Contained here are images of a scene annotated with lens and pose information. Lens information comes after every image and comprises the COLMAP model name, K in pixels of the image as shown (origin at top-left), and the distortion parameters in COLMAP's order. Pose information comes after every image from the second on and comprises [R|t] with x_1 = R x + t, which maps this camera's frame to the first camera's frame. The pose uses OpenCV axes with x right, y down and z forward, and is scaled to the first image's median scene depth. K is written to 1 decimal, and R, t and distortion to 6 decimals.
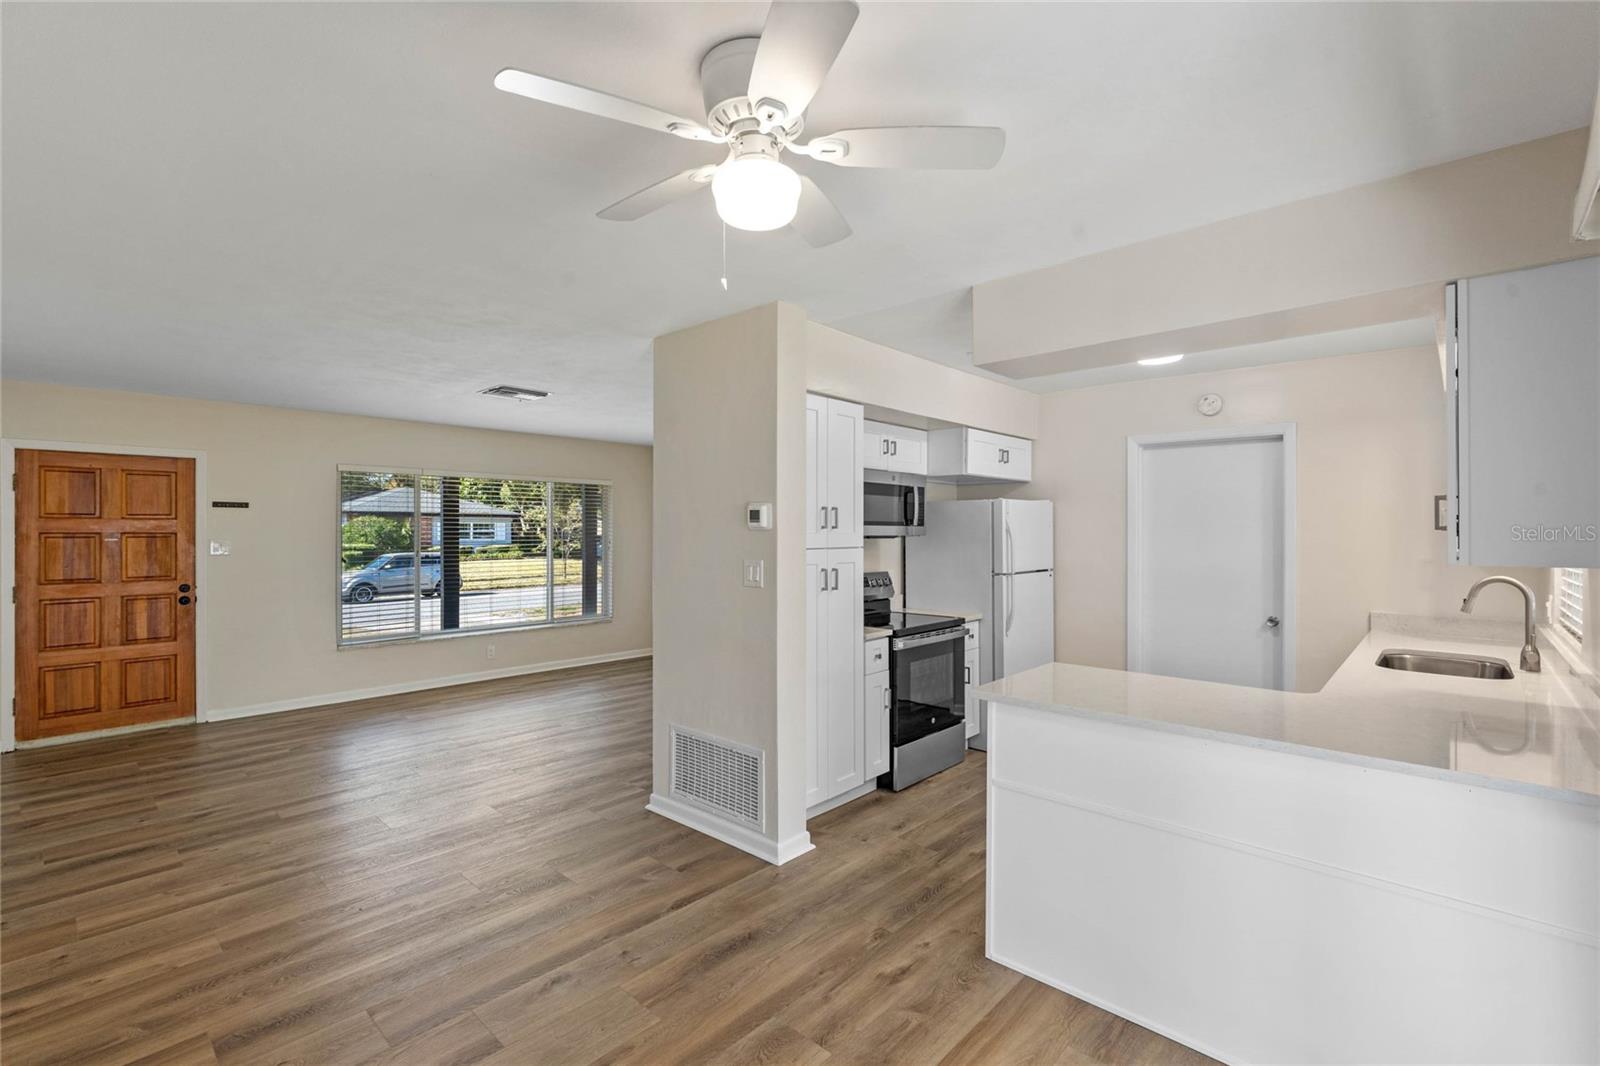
lens RADIAL K [[731.8, 0, 800.4], [0, 731.8, 531.9], [0, 0, 1]] dist [0.000810, -0.000366]
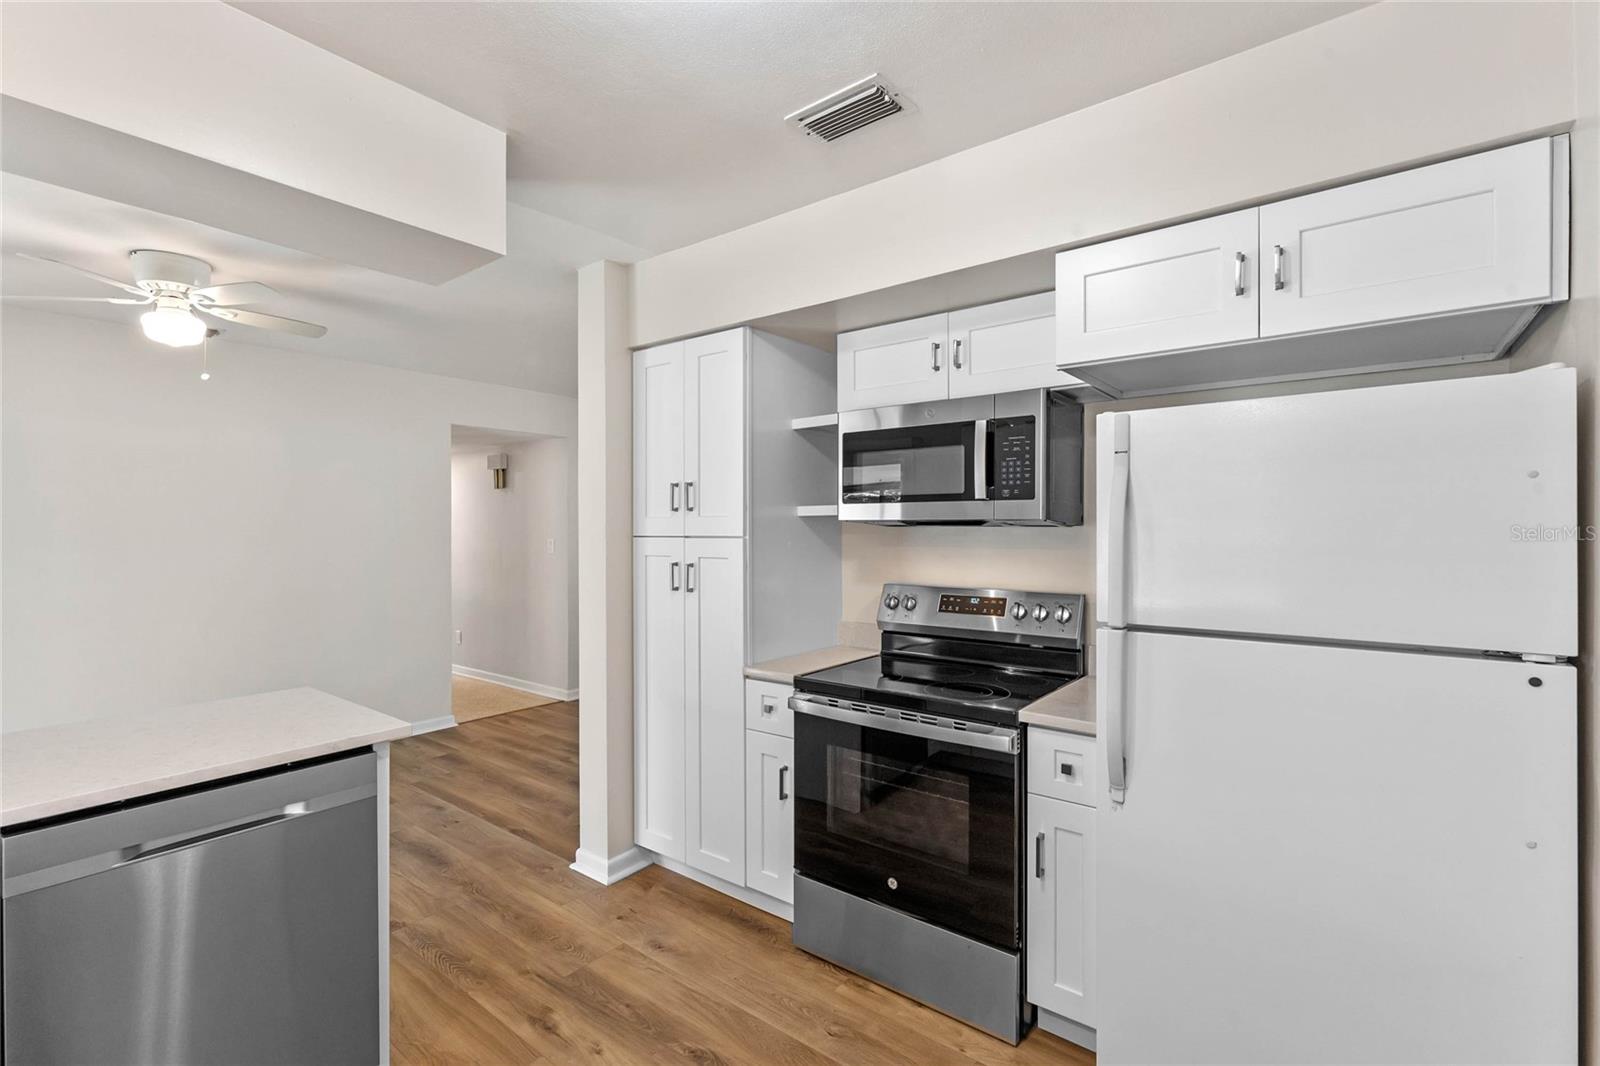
lens RADIAL K [[731.8, 0, 807.4], [0, 731.8, 530.9], [0, 0, 1]] dist [0.000810, -0.000366]
pose [[0.061006, -0.000409, -0.998137, 0.730710], [0.000534, 1.000000, -0.000377, 0.014638], [0.998137, -0.000510, 0.061006, 0.972284]]
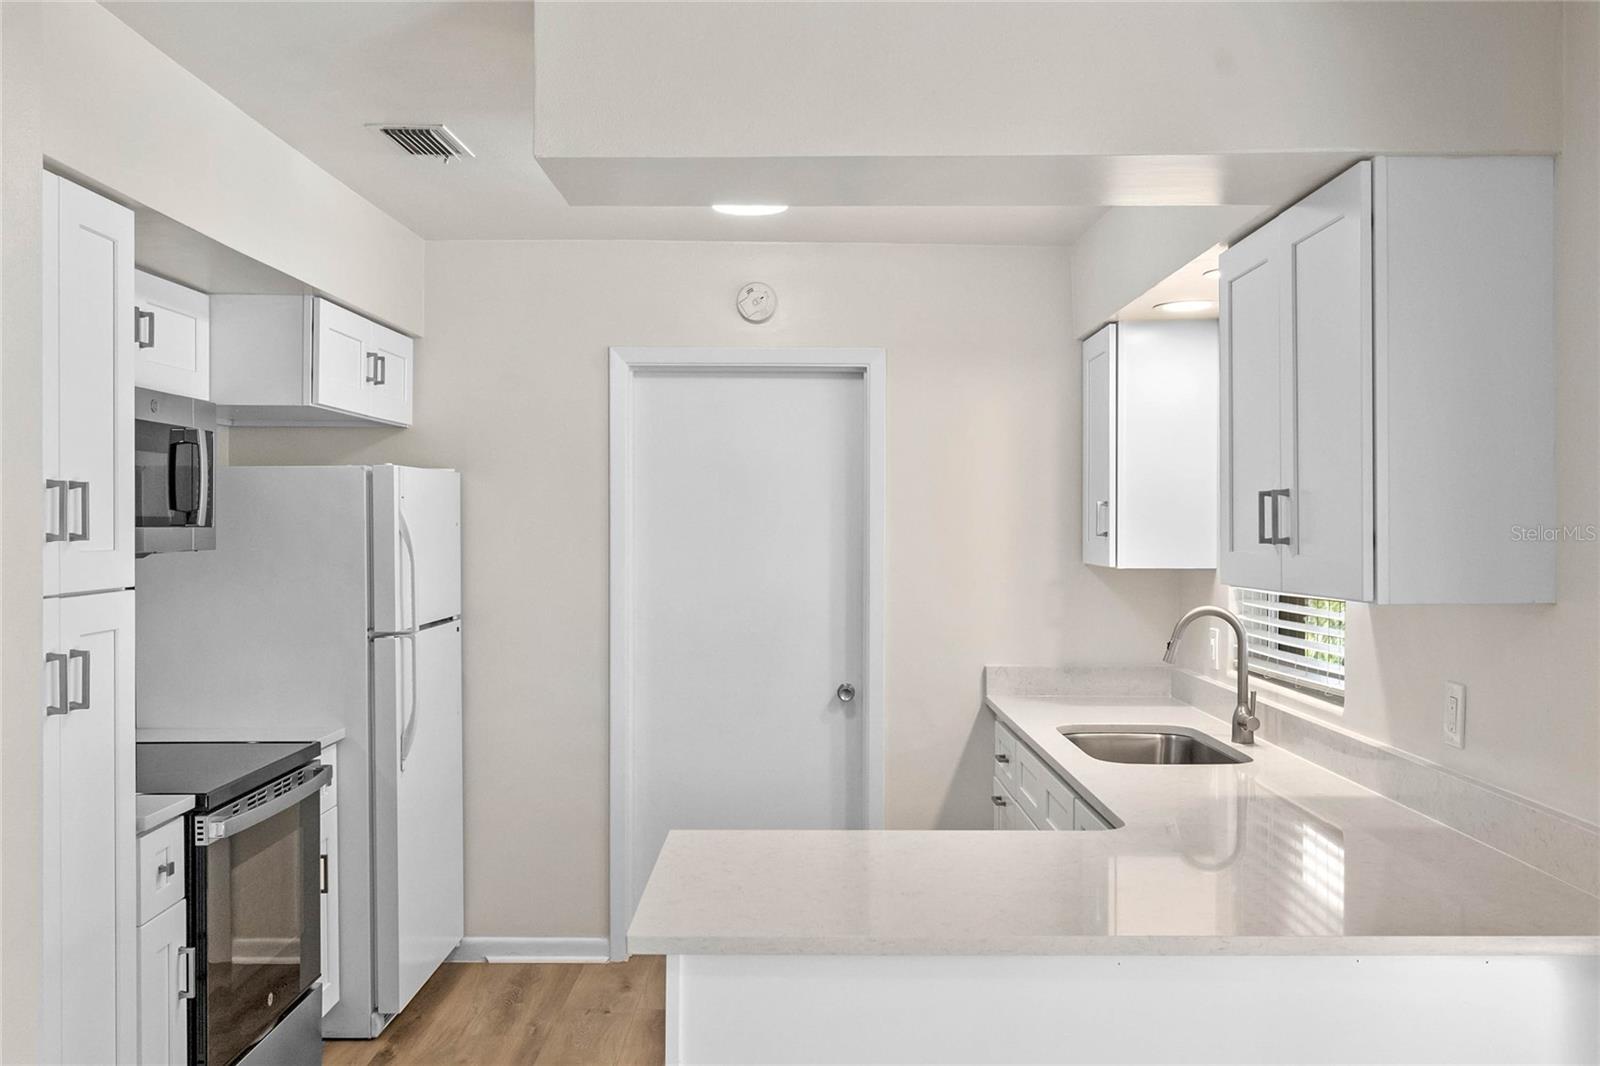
lens RADIAL K [[1446.4, 0, 808.9], [0, 1446.4, 528.8], [0, 0, 1]] dist [0.005407, 0.000041]
pose [[0.733744, -0.003693, 0.679416, -0.159564], [-0.000722, 0.999980, 0.006215, -0.013894], [-0.679426, -0.005051, 0.733727, 0.206191]]
